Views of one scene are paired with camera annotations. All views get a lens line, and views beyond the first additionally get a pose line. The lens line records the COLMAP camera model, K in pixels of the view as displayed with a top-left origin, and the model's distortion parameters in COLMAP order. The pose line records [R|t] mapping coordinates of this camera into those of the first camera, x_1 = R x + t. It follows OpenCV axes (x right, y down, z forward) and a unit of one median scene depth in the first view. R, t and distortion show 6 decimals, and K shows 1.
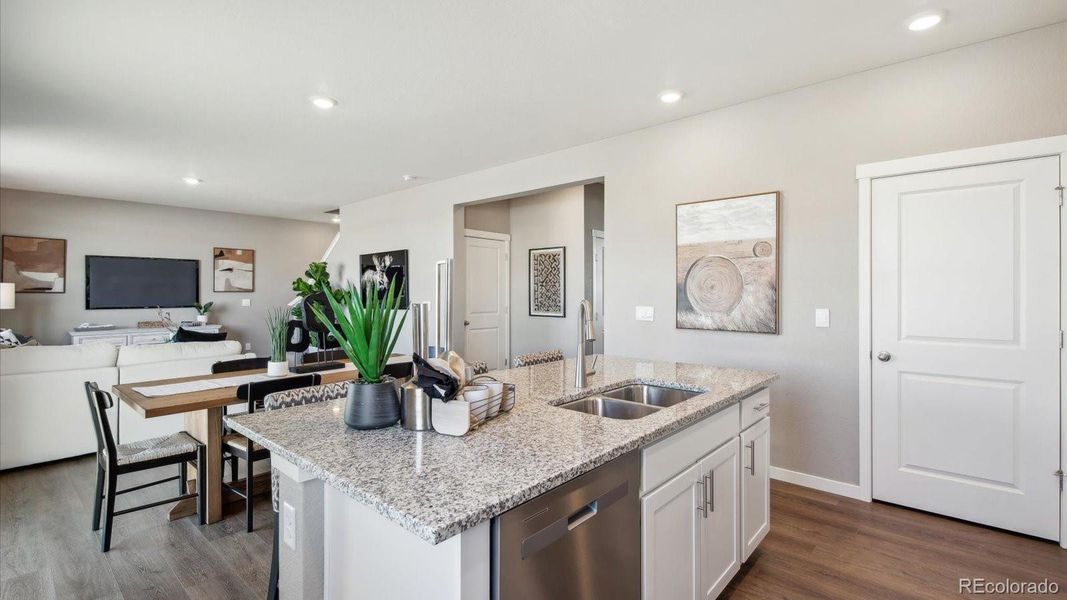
lens RADIAL K [[471.1, 0, 528.8], [0, 471.1, 291.0], [0, 0, 1]] dist [0.002447, -0.001500]
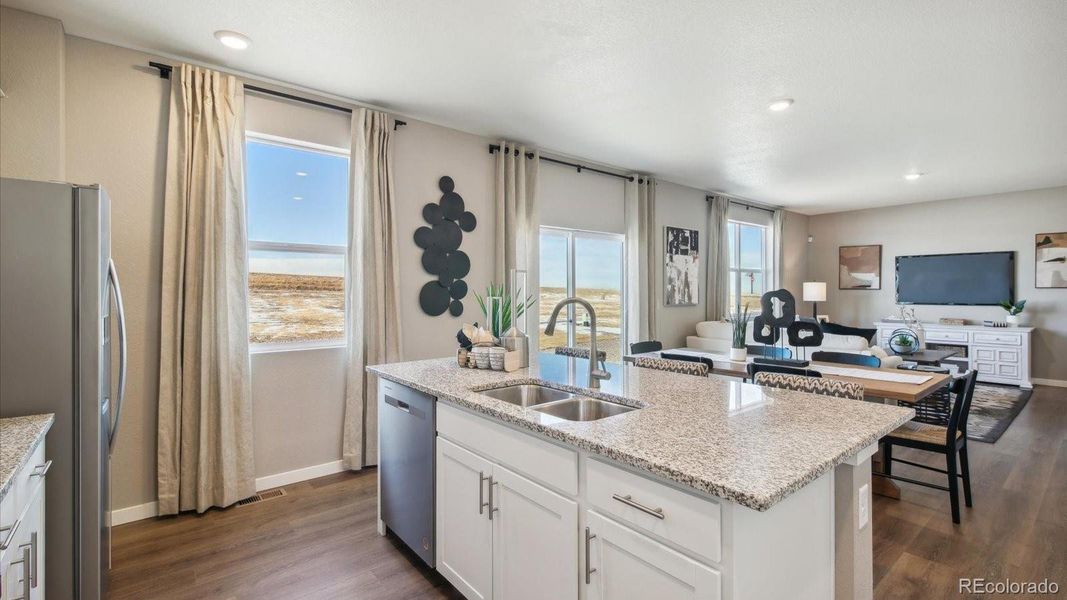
lens RADIAL K [[493.1, 0, 534.2], [0, 493.1, 299.0], [0, 0, 1]] dist [0.002905, -0.001181]
pose [[-0.145061, 0.016958, -0.989277, 0.432852], [0.005787, 0.999851, 0.016291, 0.002782], [0.989406, -0.003362, -0.145138, 0.356103]]
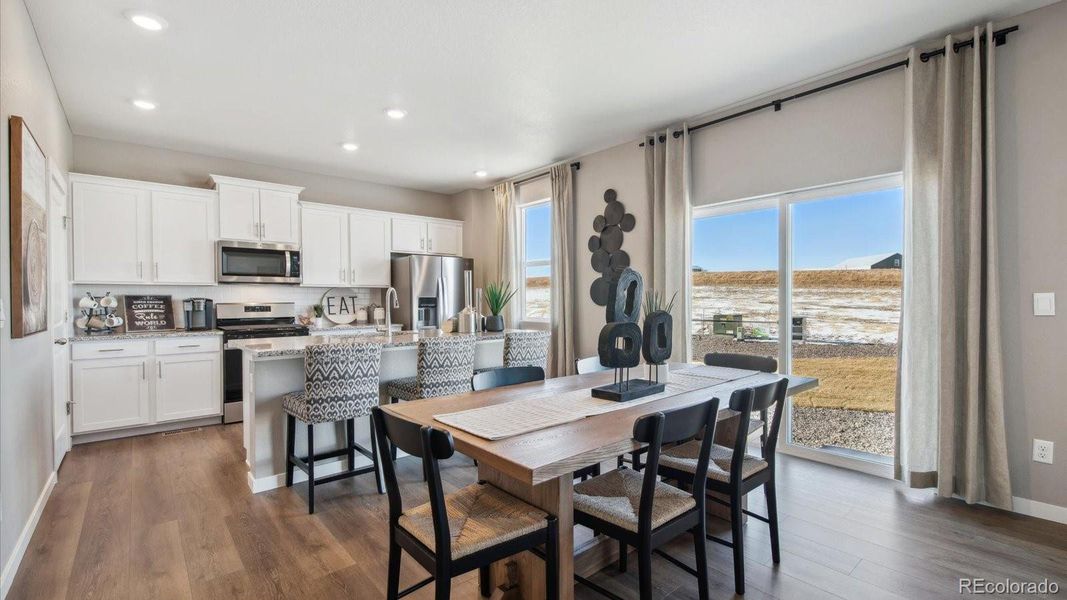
lens RADIAL K [[471.1, 0, 561.0], [0, 471.1, 308.6], [0, 0, 1]] dist [0.002447, -0.001500]
pose [[-0.992051, 0.007044, 0.125636, -0.279711], [0.008957, 0.999852, 0.014669, 0.029311], [-0.125514, 0.015677, -0.991968, 0.952415]]
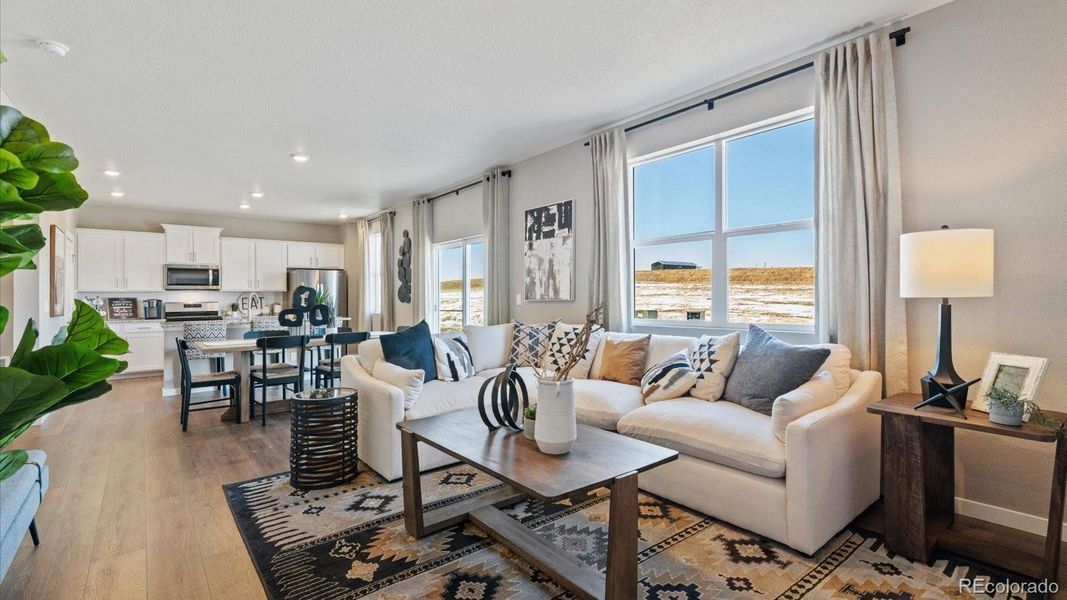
lens RADIAL K [[462.4, 0, 539.7], [0, 462.4, 296.1], [0, 0, 1]] dist [0.001245, -0.000285]
pose [[-0.989170, 0.015294, 0.145978, -0.811263], [0.014594, 0.999876, -0.005866, 0.032228], [-0.146050, -0.003673, -0.989270, 1.343834]]
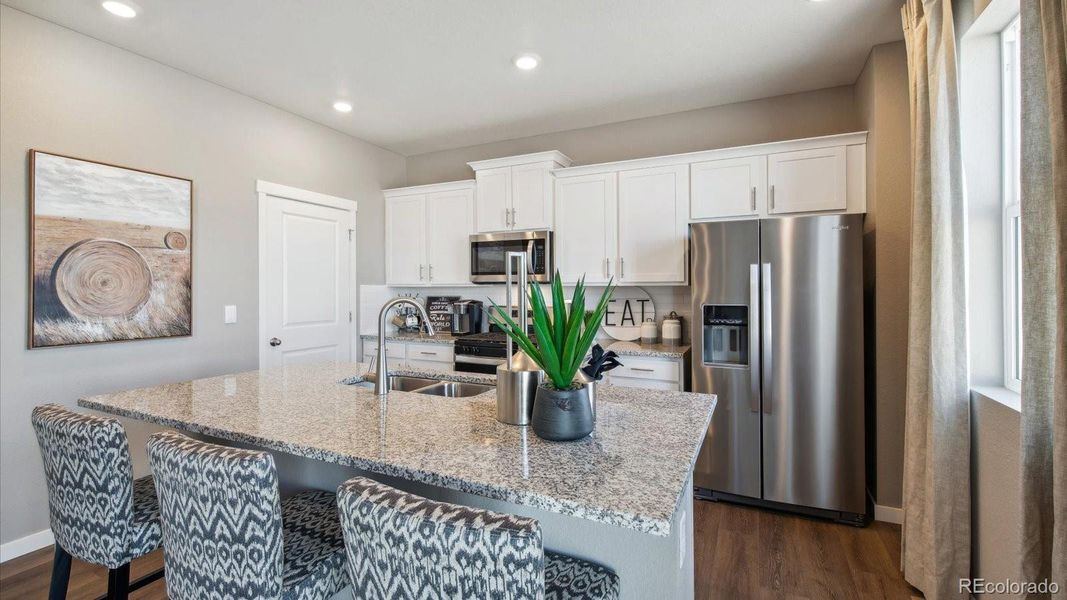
lens RADIAL K [[462.4, 0, 529.8], [0, 462.4, 279.0], [0, 0, 1]] dist [0.001245, -0.000285]
pose [[-0.264666, 0.022173, 0.964085, -0.285101], [-0.000338, 0.999733, -0.023086, 0.001415], [-0.964340, -0.006436, -0.264588, 0.331631]]
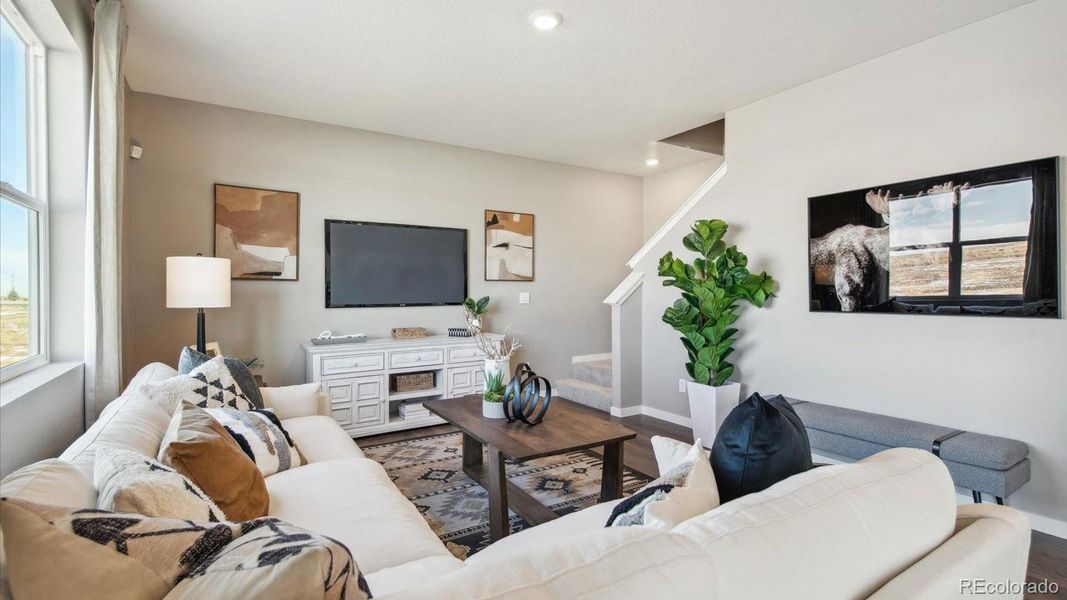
lens RADIAL K [[493.1, 0, 539.0], [0, 493.1, 293.3], [0, 0, 1]] dist [0.002905, -0.001181]
pose [[0.960949, 0.001019, -0.276723, -0.577539], [0.002277, 0.999930, 0.011588, 0.015451], [0.276716, -0.011765, 0.960880, 0.538104]]
